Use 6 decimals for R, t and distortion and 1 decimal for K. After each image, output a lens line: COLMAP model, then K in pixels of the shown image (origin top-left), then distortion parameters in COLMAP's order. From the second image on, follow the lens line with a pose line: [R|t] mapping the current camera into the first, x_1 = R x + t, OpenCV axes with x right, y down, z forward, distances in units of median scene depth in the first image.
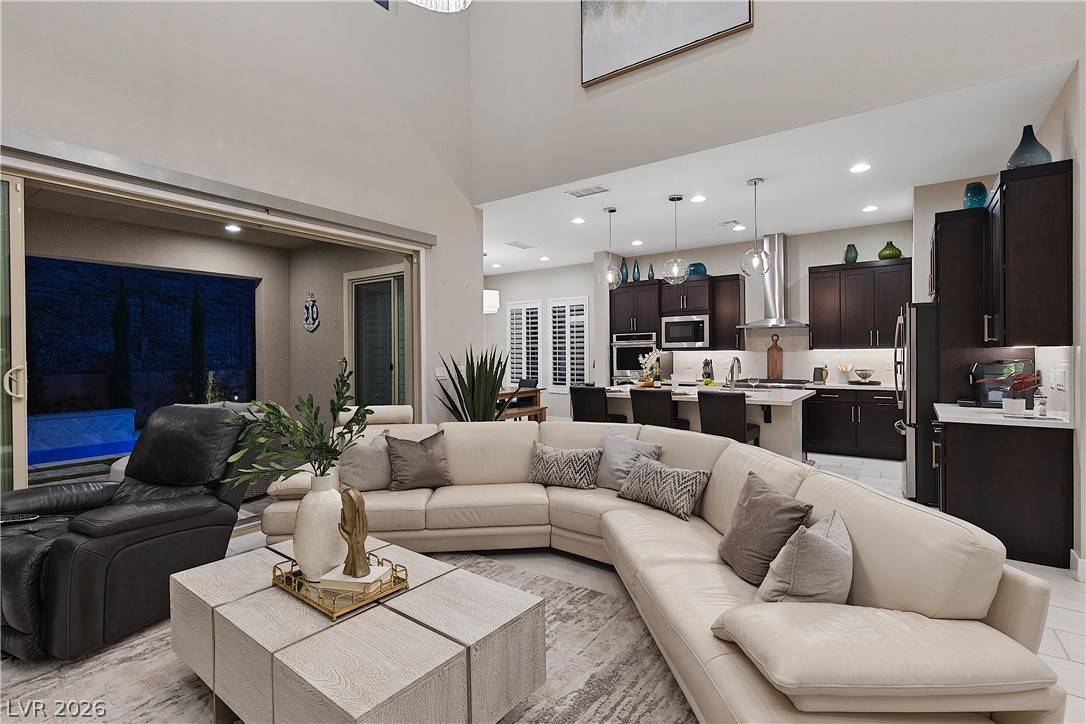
lens RADIAL K [[507.5, 0, 544.0], [0, 507.5, 359.3], [0, 0, 1]] dist [0.003269, 0.000094]
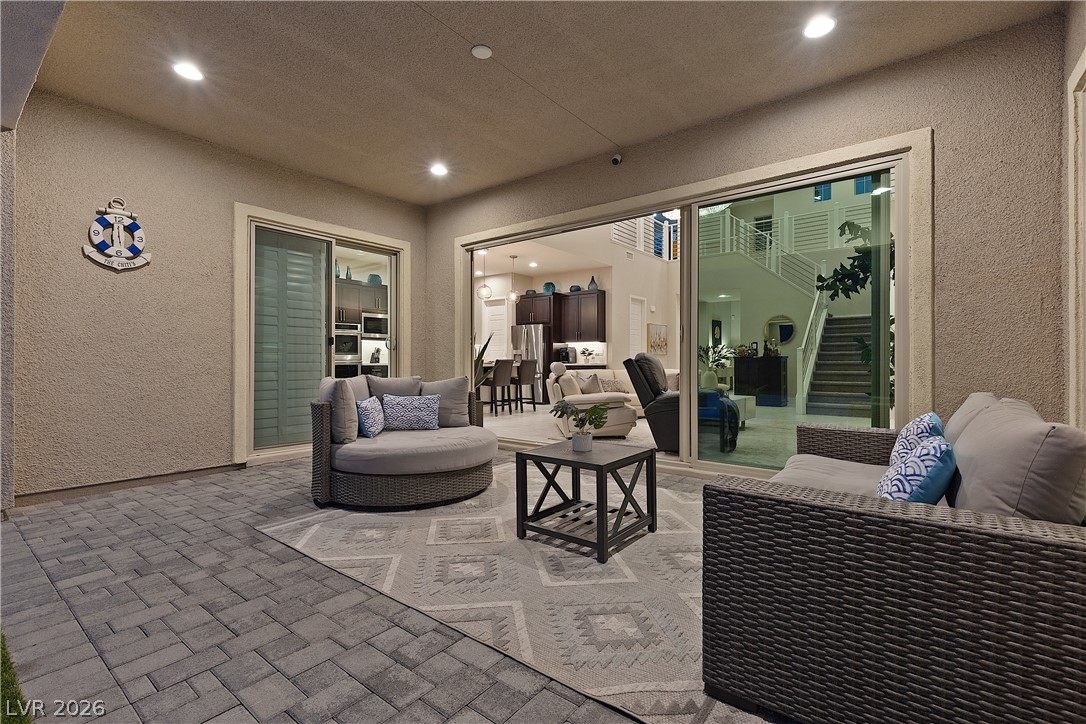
lens RADIAL K [[486.5, 0, 543.4], [0, 486.5, 363.2], [0, 0, 1]] dist [0.019230, -0.000031]
pose [[0.031484, 0.001344, 0.999503, -0.967607], [0.009457, 0.999954, -0.001642, 0.048992], [-0.999460, 0.009504, 0.031470, 0.529547]]
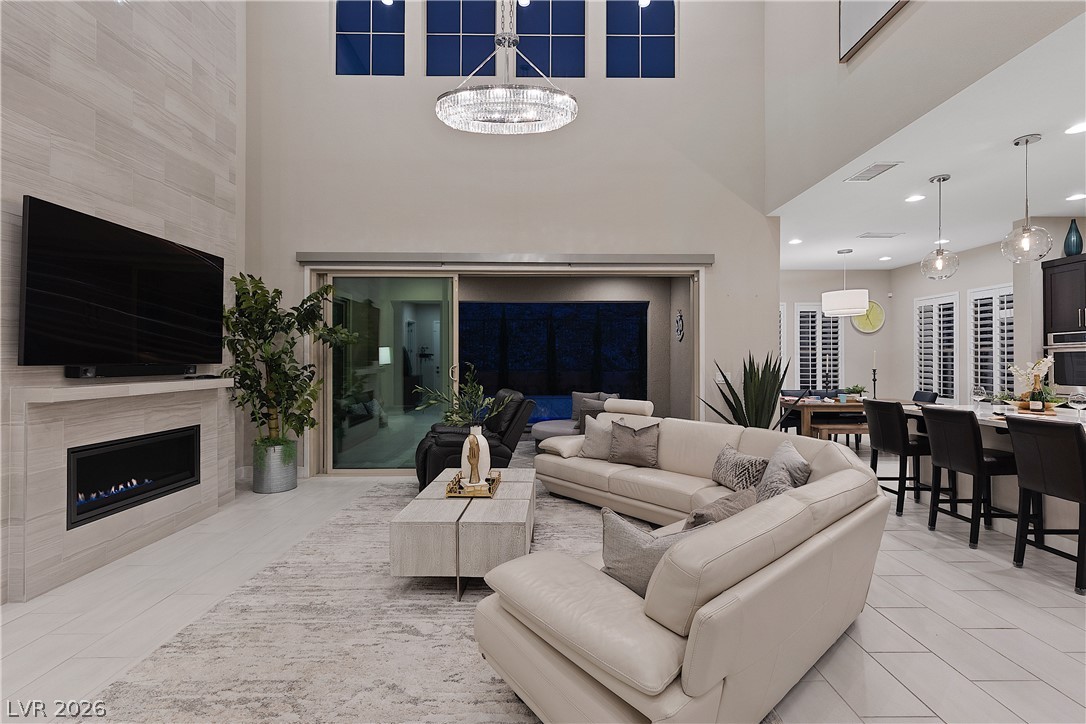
lens RADIAL K [[486.5, 0, 545.4], [0, 486.5, 356.1], [0, 0, 1]] dist [0.019230, -0.000031]
pose [[0.591786, 0.000384, -0.806095, 0.298123], [-0.012594, 0.999882, -0.008769, -0.003663], [0.805997, 0.015342, 0.591721, 0.046075]]
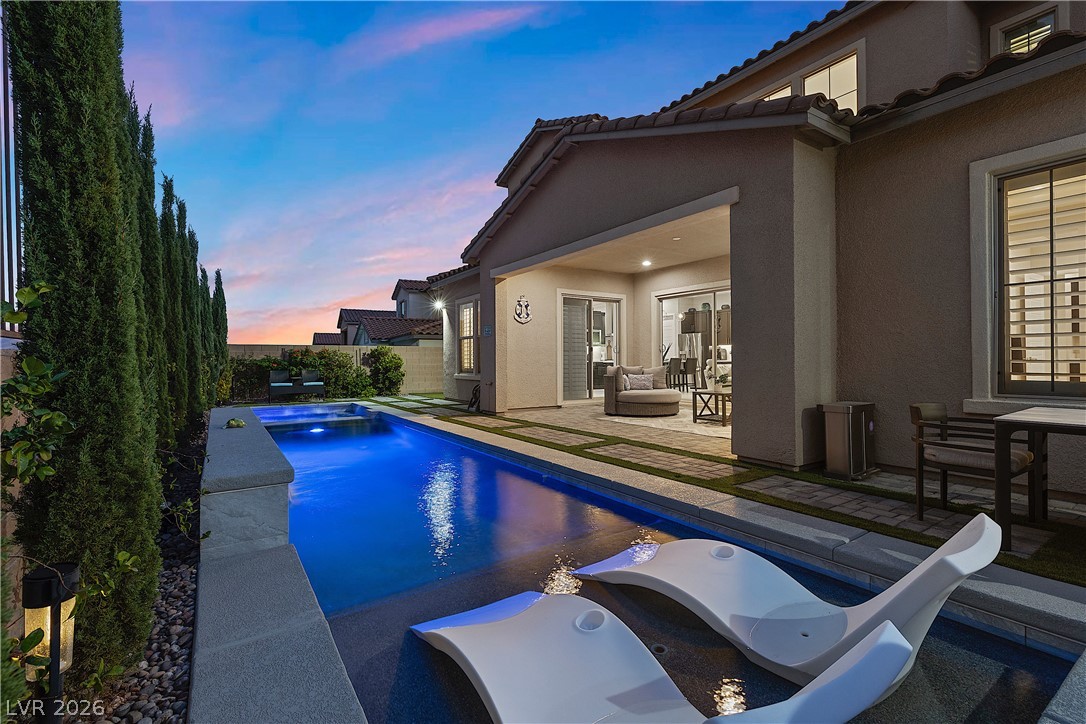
lens RADIAL K [[486.5, 0, 553.4], [0, 486.5, 358.9], [0, 0, 1]] dist [0.019230, -0.000031]
pose [[0.320255, 0.005709, 0.947314, -1.649752], [0.013250, 0.999857, -0.010505, 0.053545], [-0.947239, 0.015917, 0.320133, 0.510797]]
